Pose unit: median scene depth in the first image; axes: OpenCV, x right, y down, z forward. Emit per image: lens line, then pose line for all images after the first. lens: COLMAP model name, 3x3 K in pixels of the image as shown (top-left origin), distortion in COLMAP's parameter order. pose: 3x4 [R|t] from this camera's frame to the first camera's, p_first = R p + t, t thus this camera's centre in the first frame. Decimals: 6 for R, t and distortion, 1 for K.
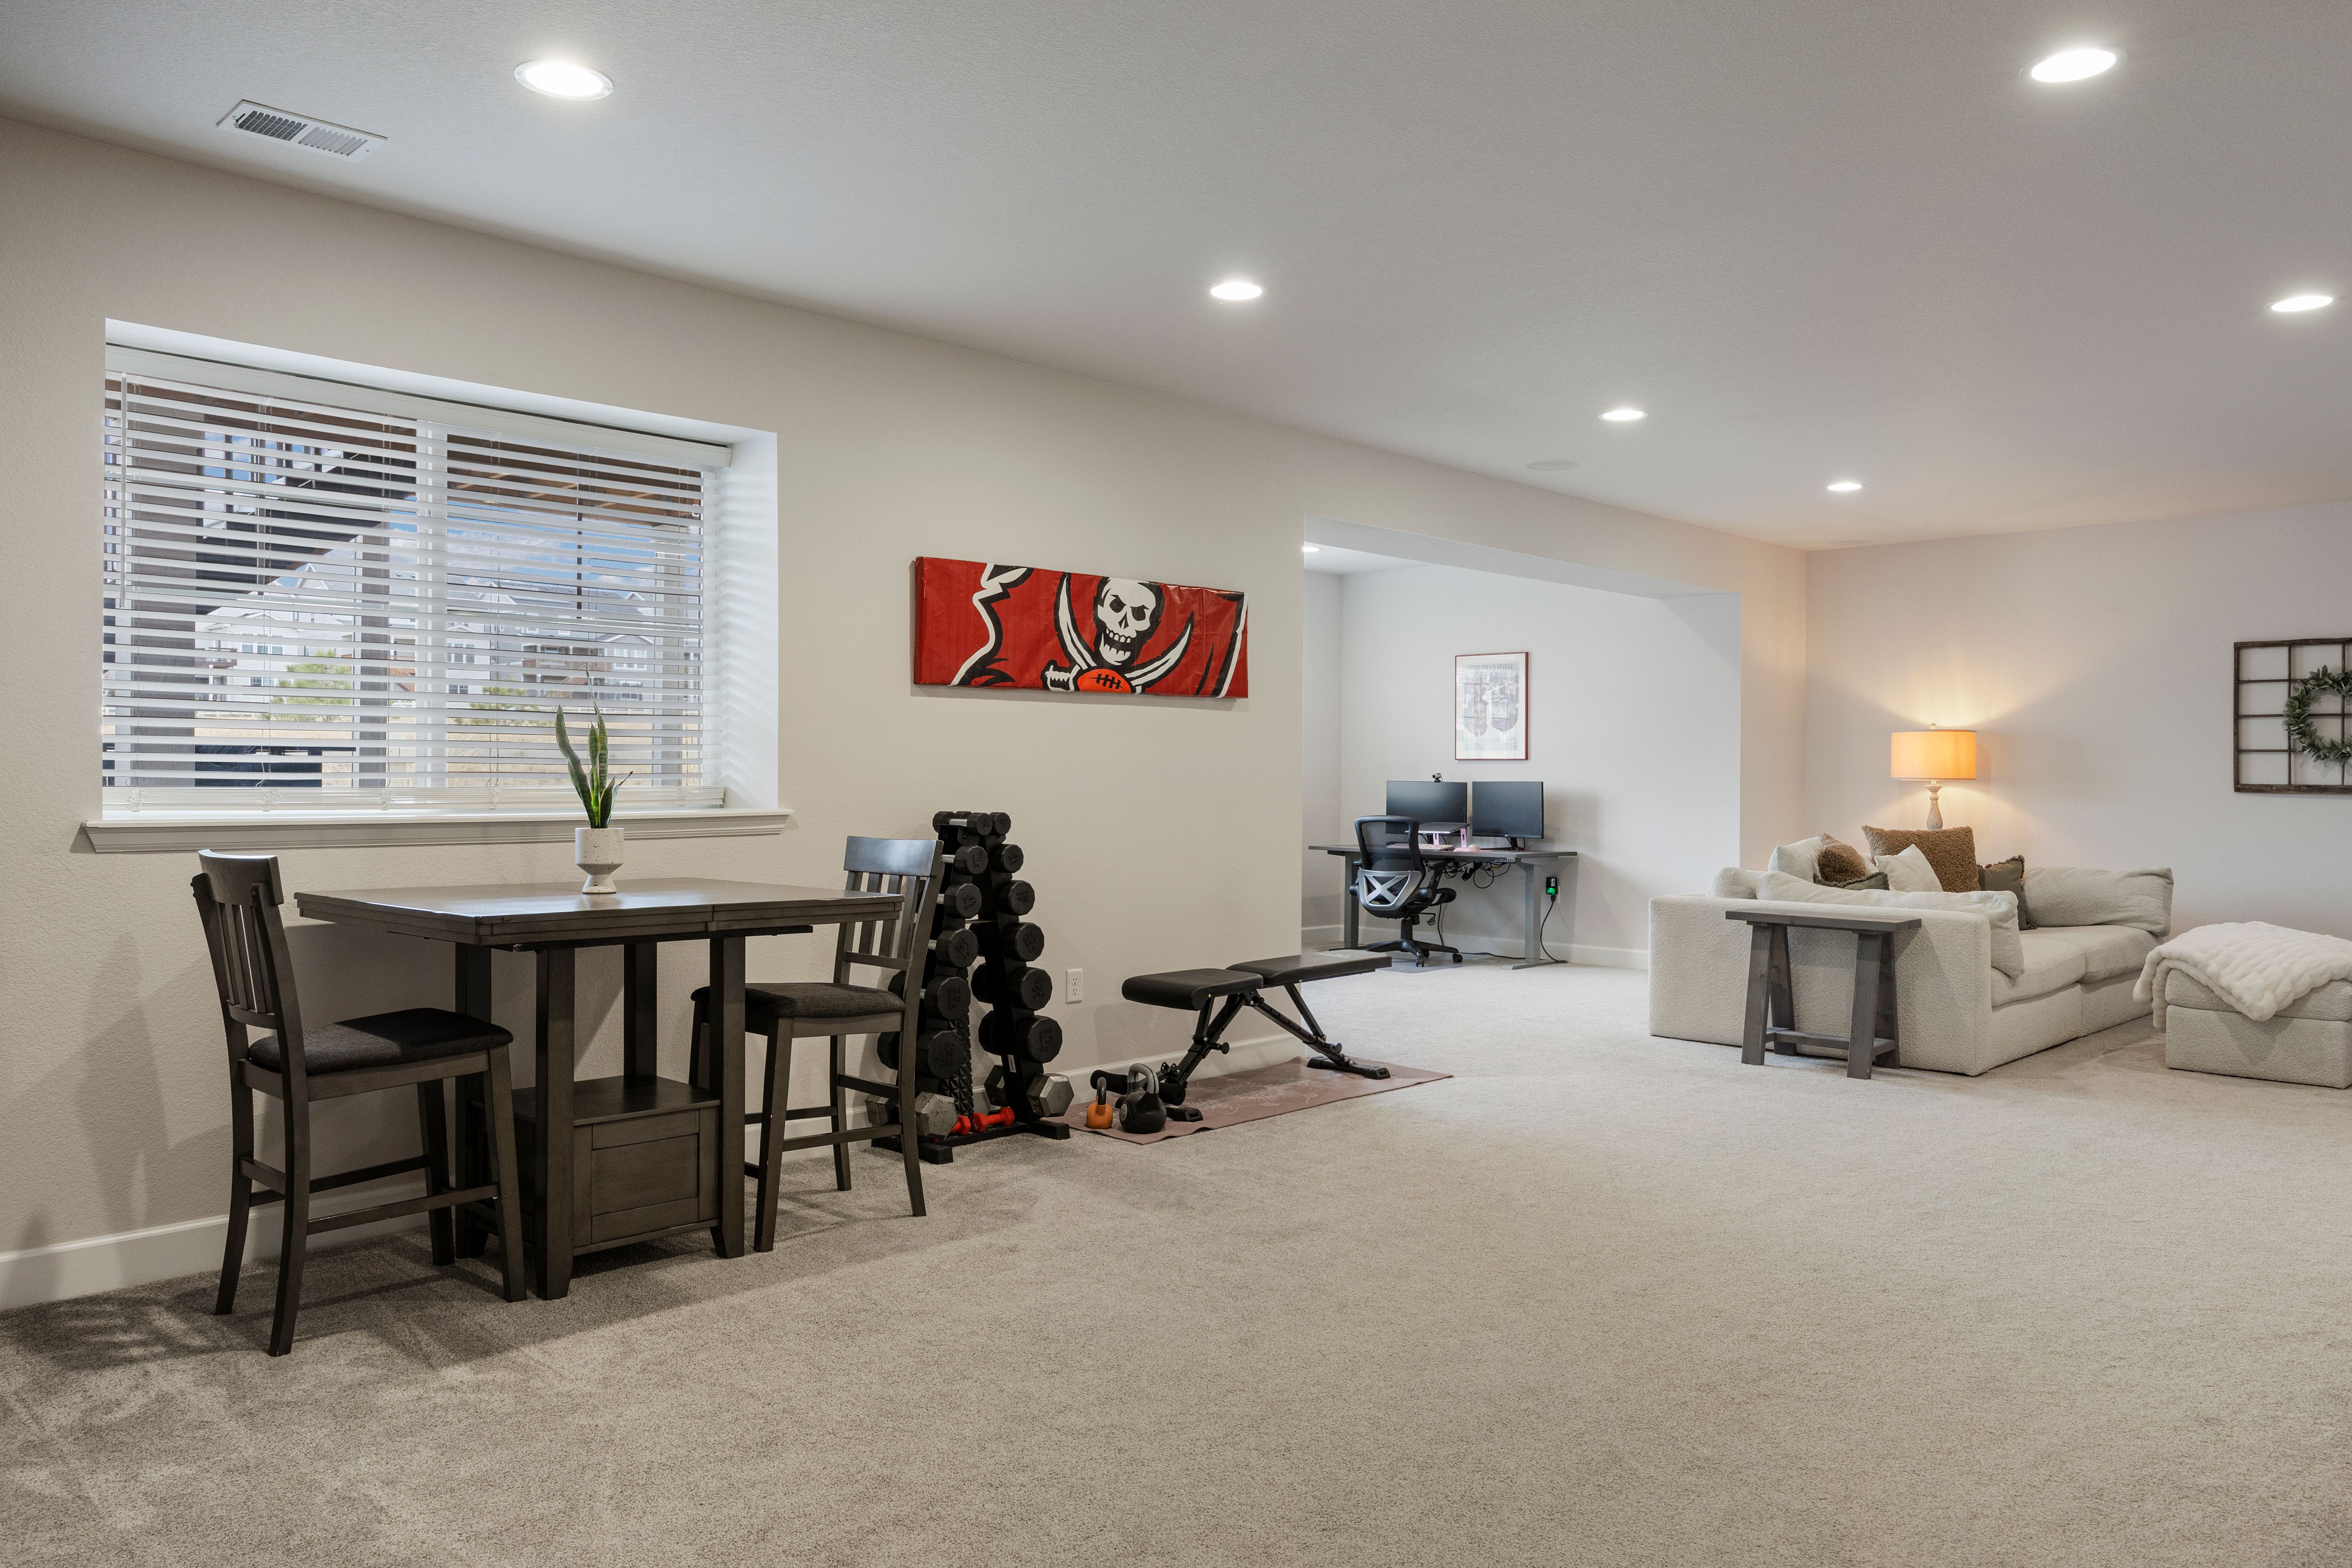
lens RADIAL K [[1650.4, 0, 1177.1], [0, 1650.4, 783.2], [0, 0, 1]] dist [0.000927, -0.000092]
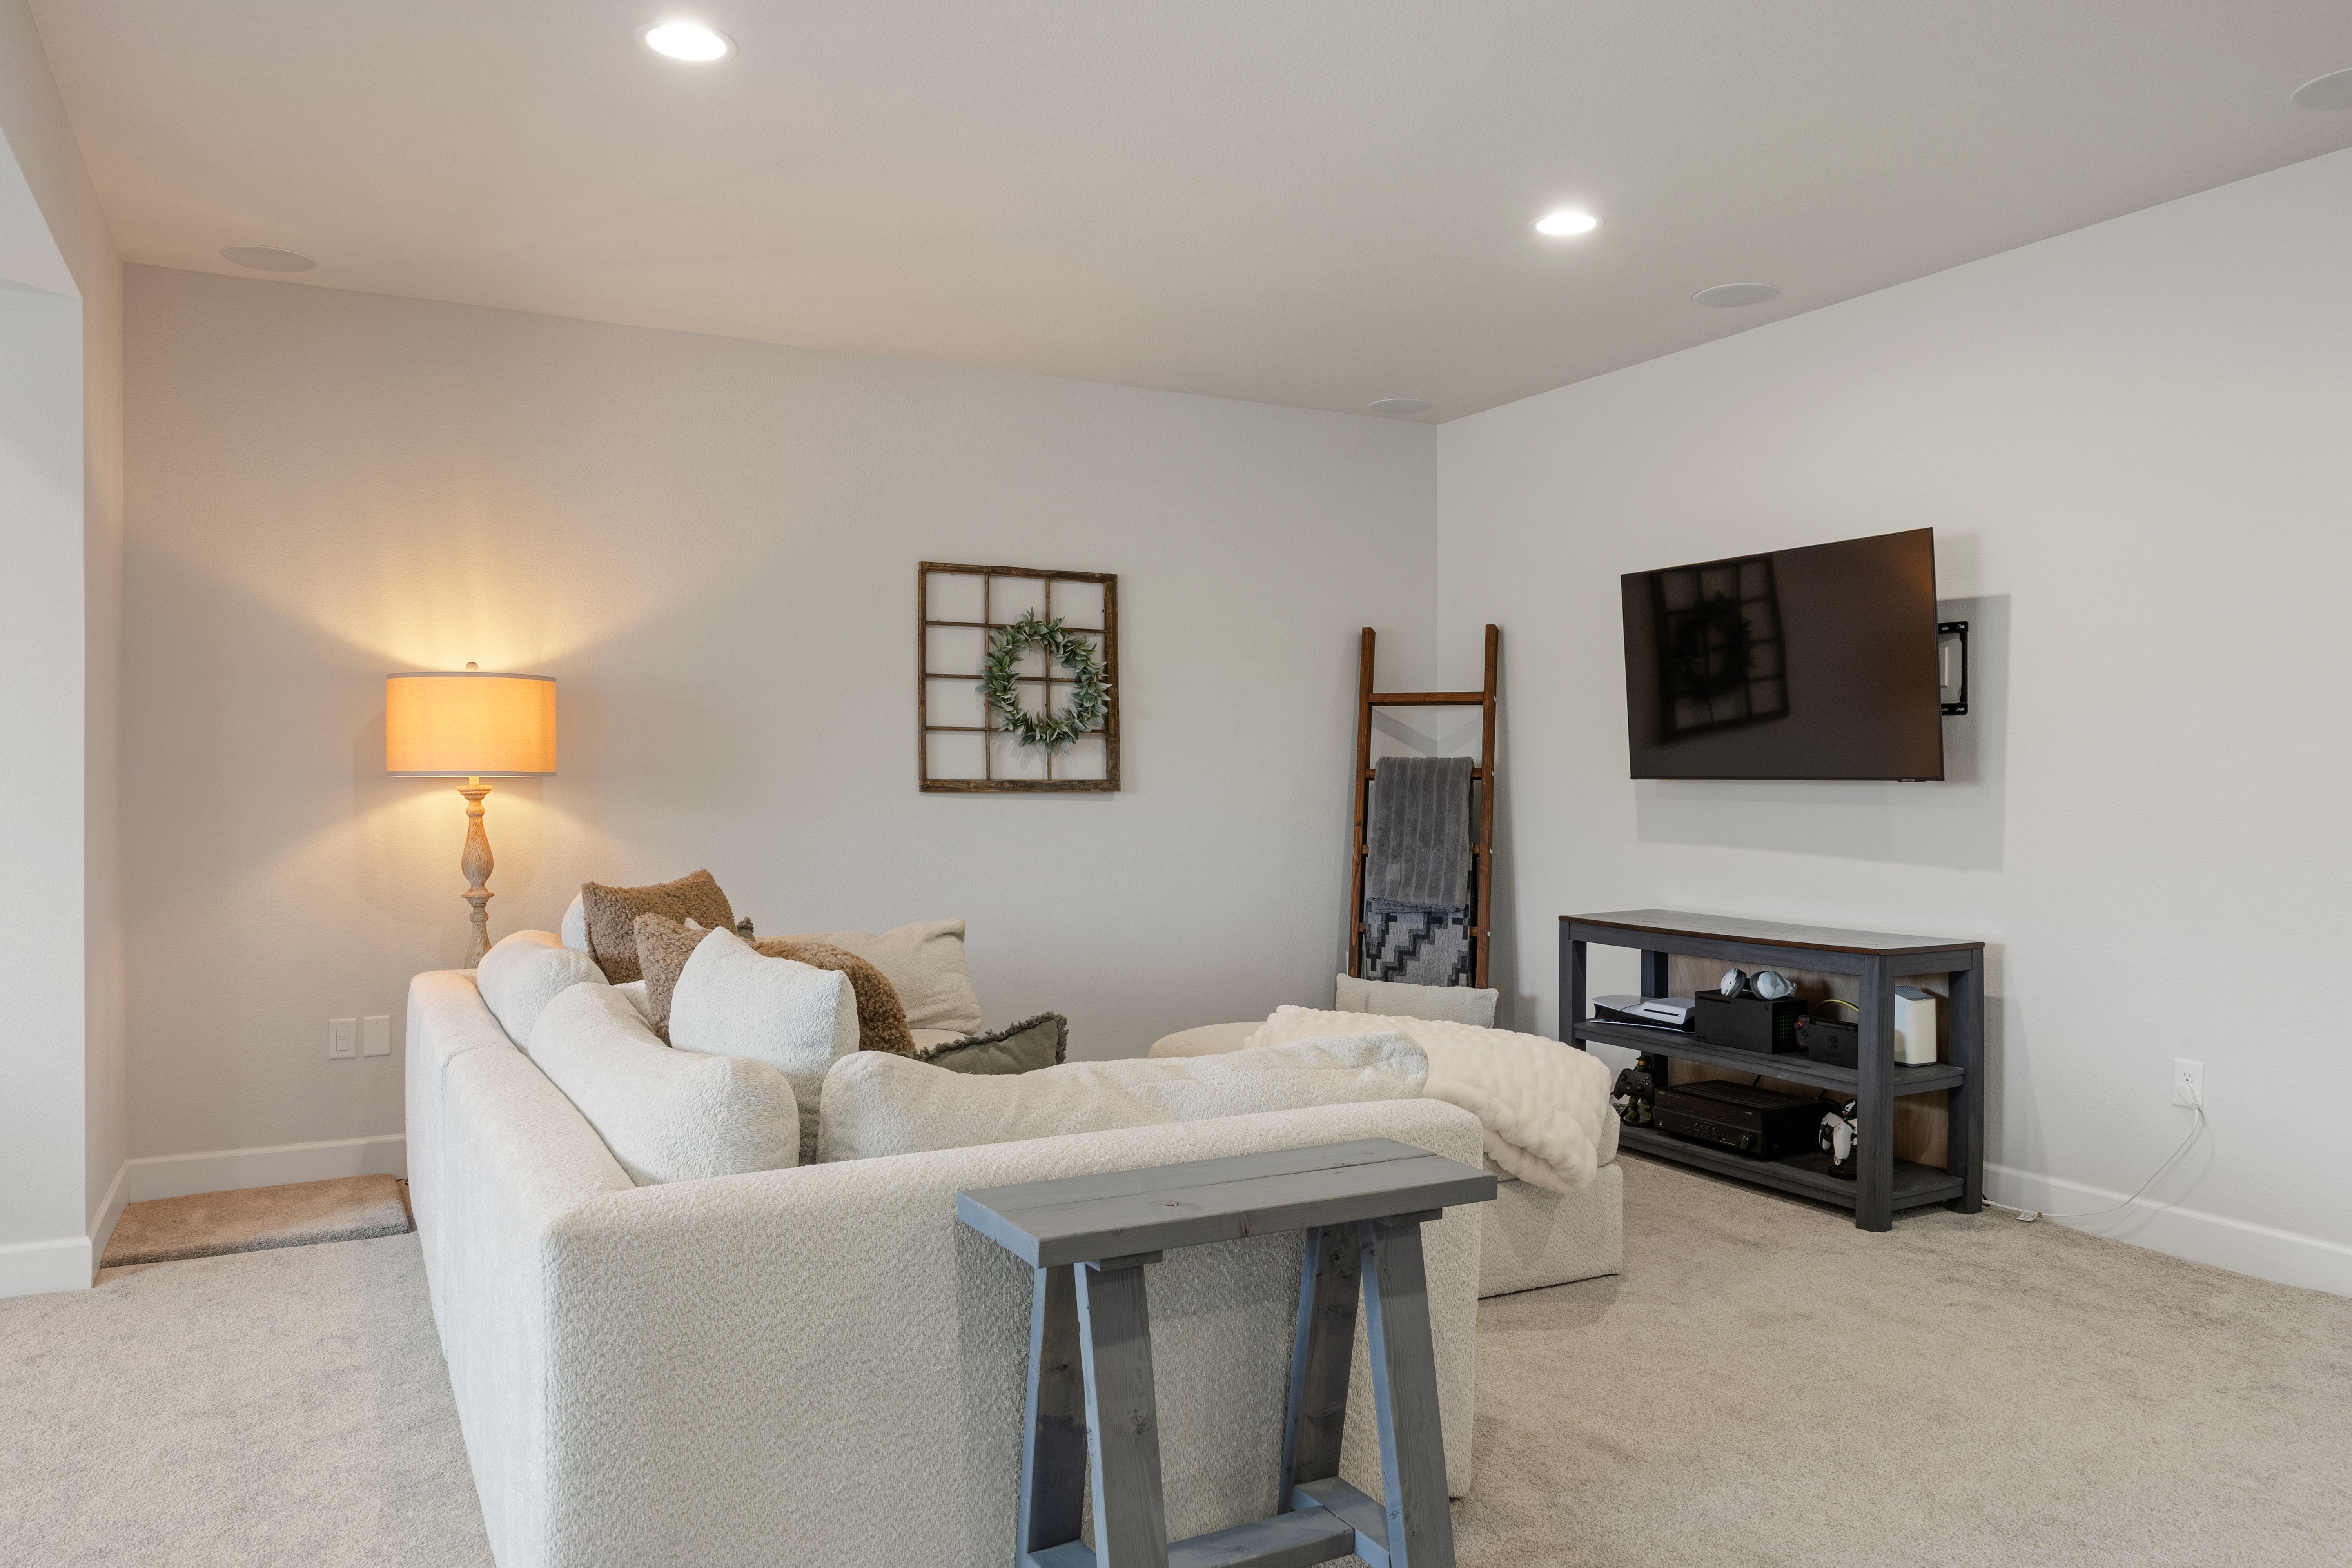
lens RADIAL K [[1650.4, 0, 1178.0], [0, 1650.4, 782.6], [0, 0, 1]] dist [0.000927, -0.000092]
pose [[0.301304, -0.009484, 0.953481, 0.052286], [0.006051, 0.999949, 0.008034, -0.002997], [-0.953509, 0.003349, 0.301347, 0.717497]]
